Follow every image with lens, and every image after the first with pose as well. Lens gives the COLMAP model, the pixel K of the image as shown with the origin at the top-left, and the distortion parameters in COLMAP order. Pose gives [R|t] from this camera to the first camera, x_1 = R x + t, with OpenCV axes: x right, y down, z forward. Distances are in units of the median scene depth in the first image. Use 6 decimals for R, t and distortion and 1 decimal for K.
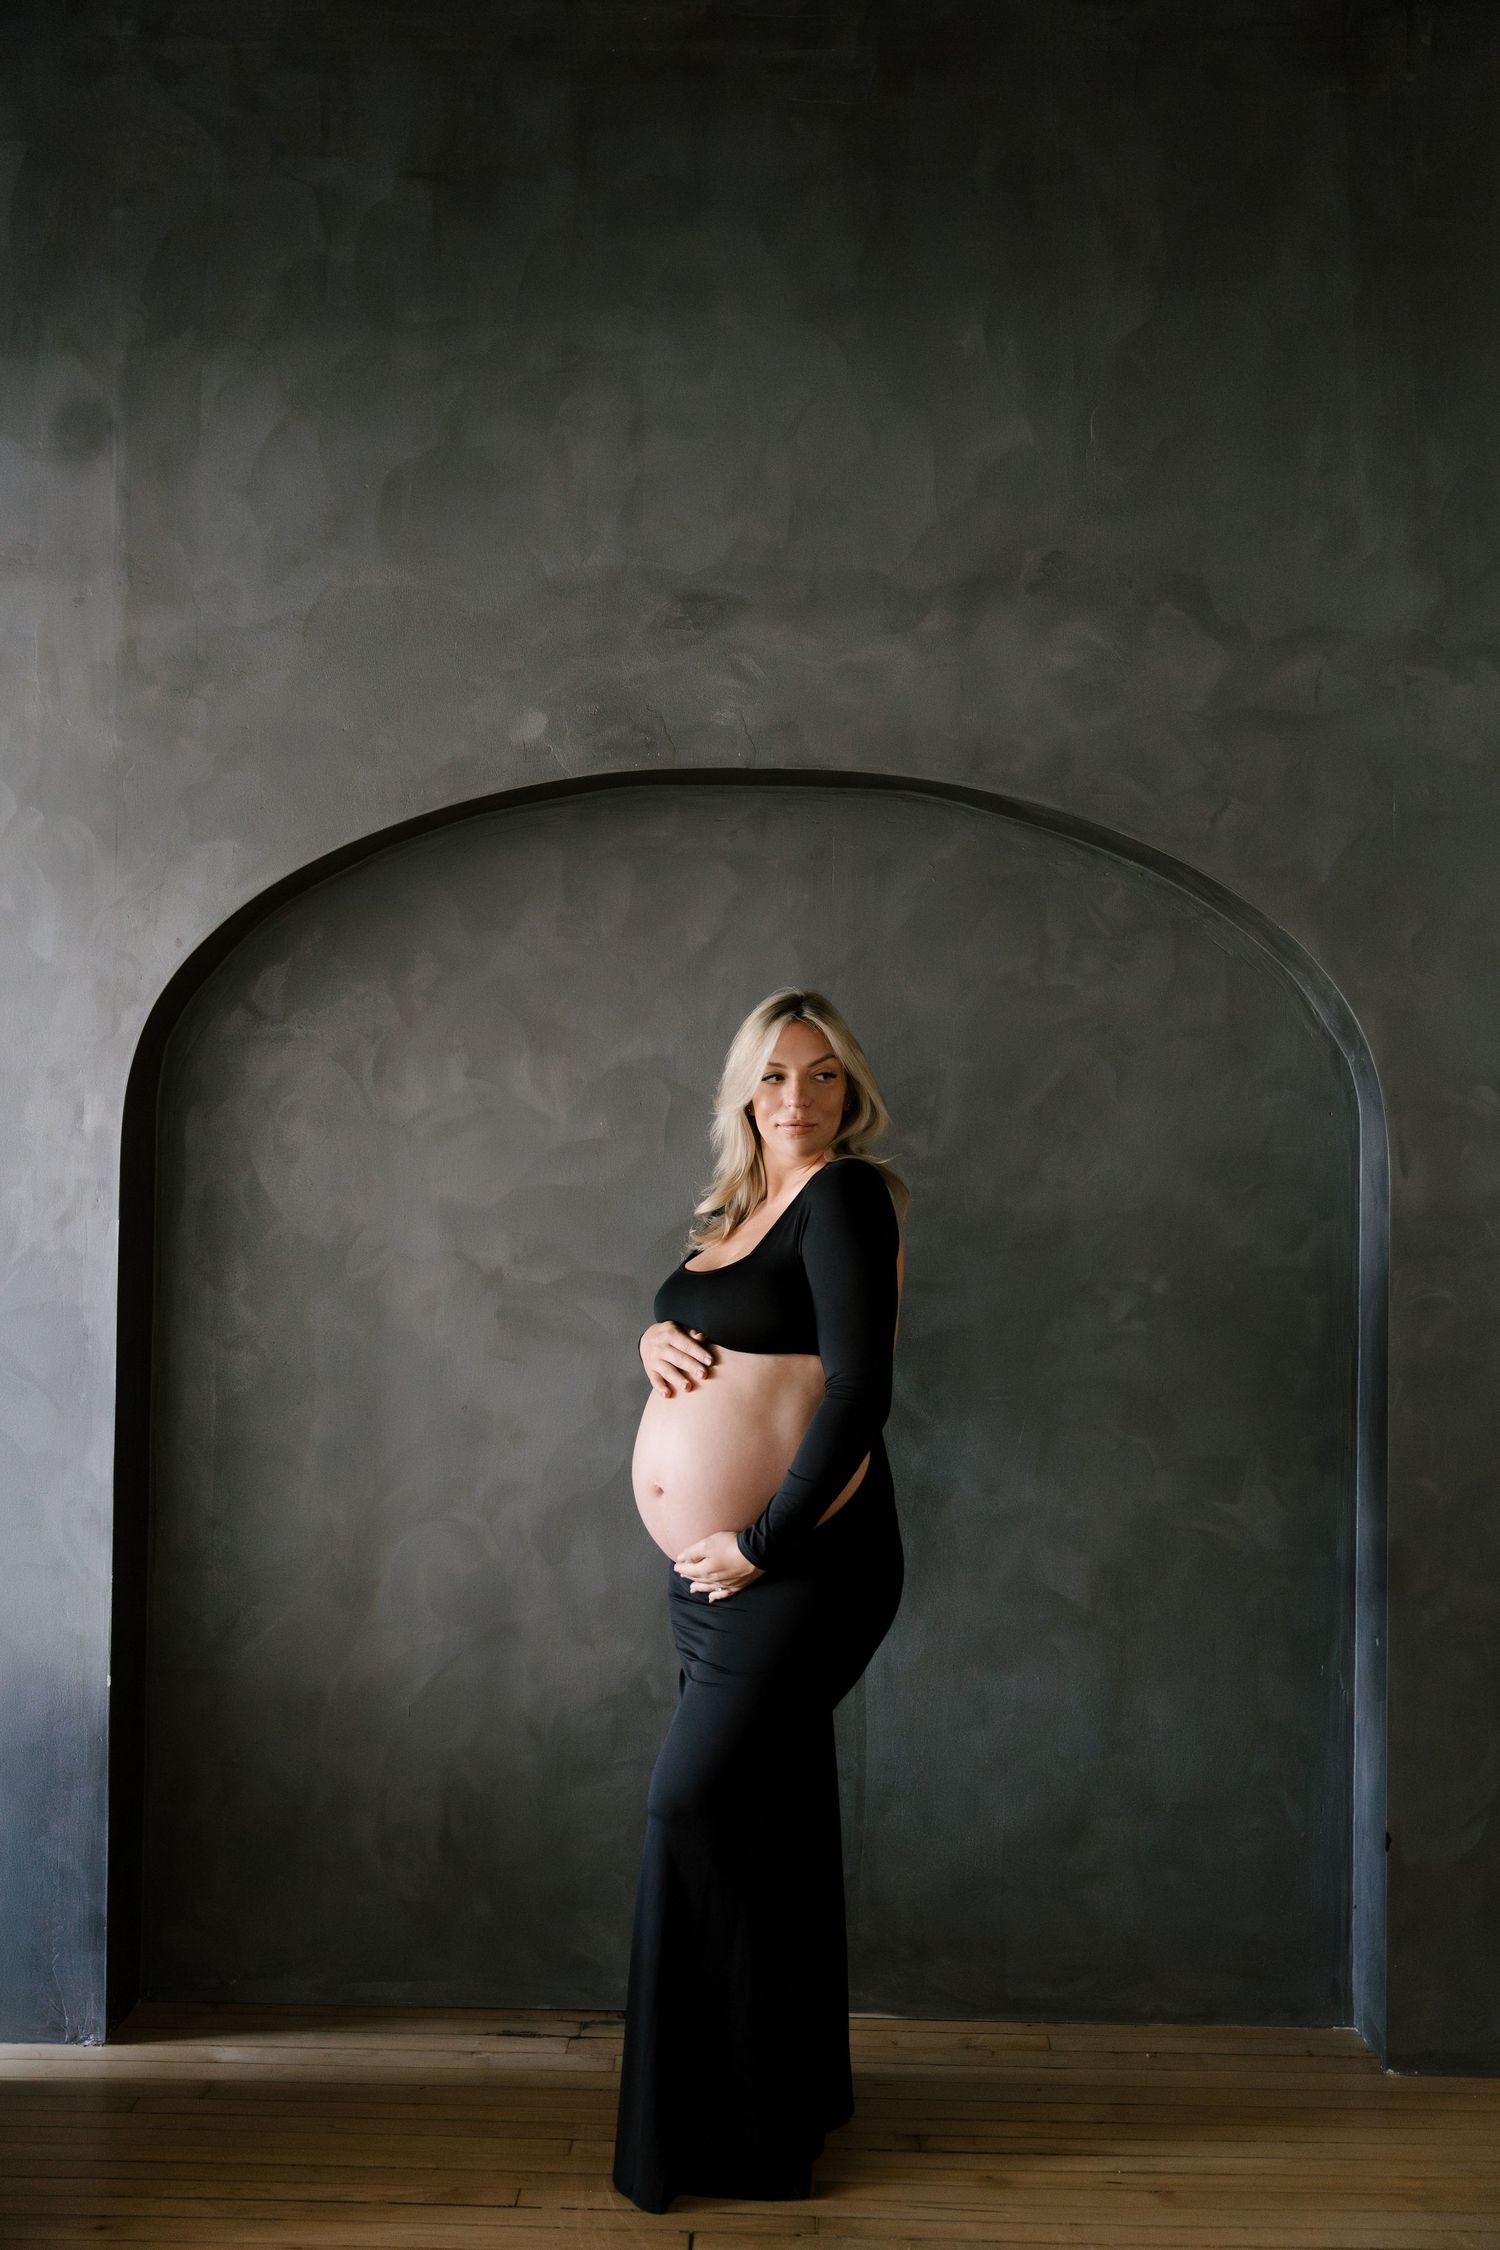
lens RADIAL K [[2073.3, 0, 762.2], [0, 2073.3, 1133.3], [0, 0, 1]] dist [0.014005, 0.000000]
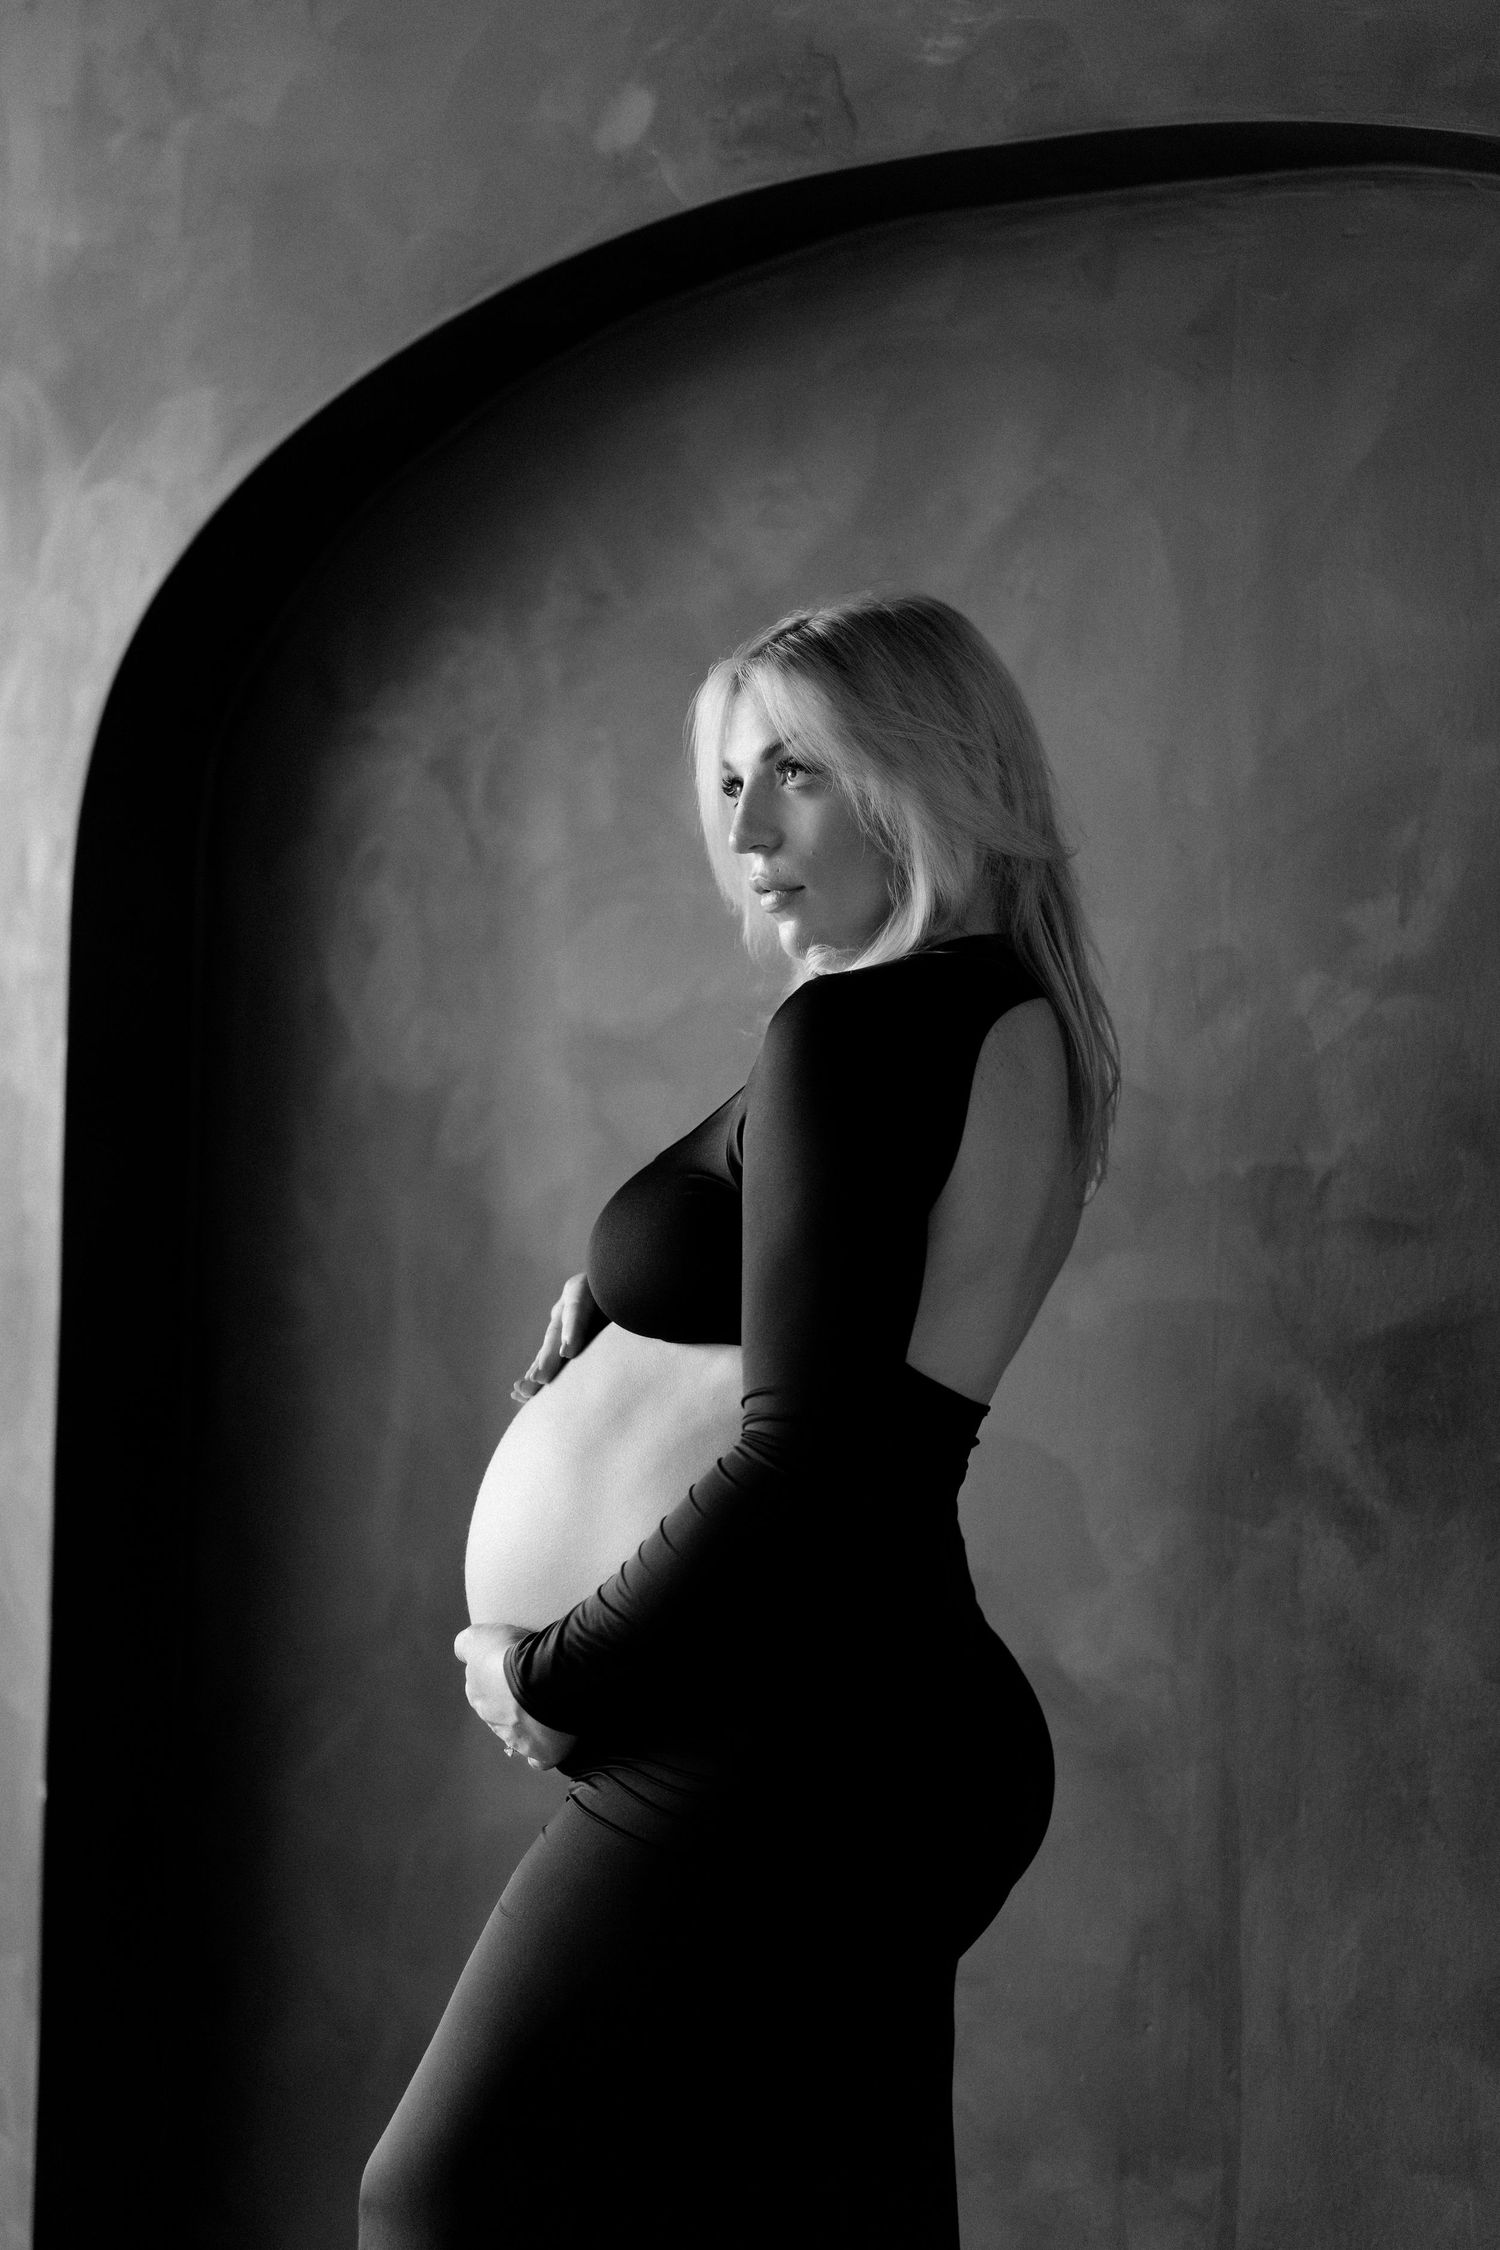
lens RADIAL K [[3205.2, 0, 750.4], [0, 3205.2, 1132.7], [0, 0, 1]] dist [0.054774, 0.000000]
pose [[0.836923, 0.040540, -0.545818, 0.354813], [-0.014525, 0.998547, 0.051895, 0.016220], [0.547129, -0.035504, 0.836295, 0.312607]]
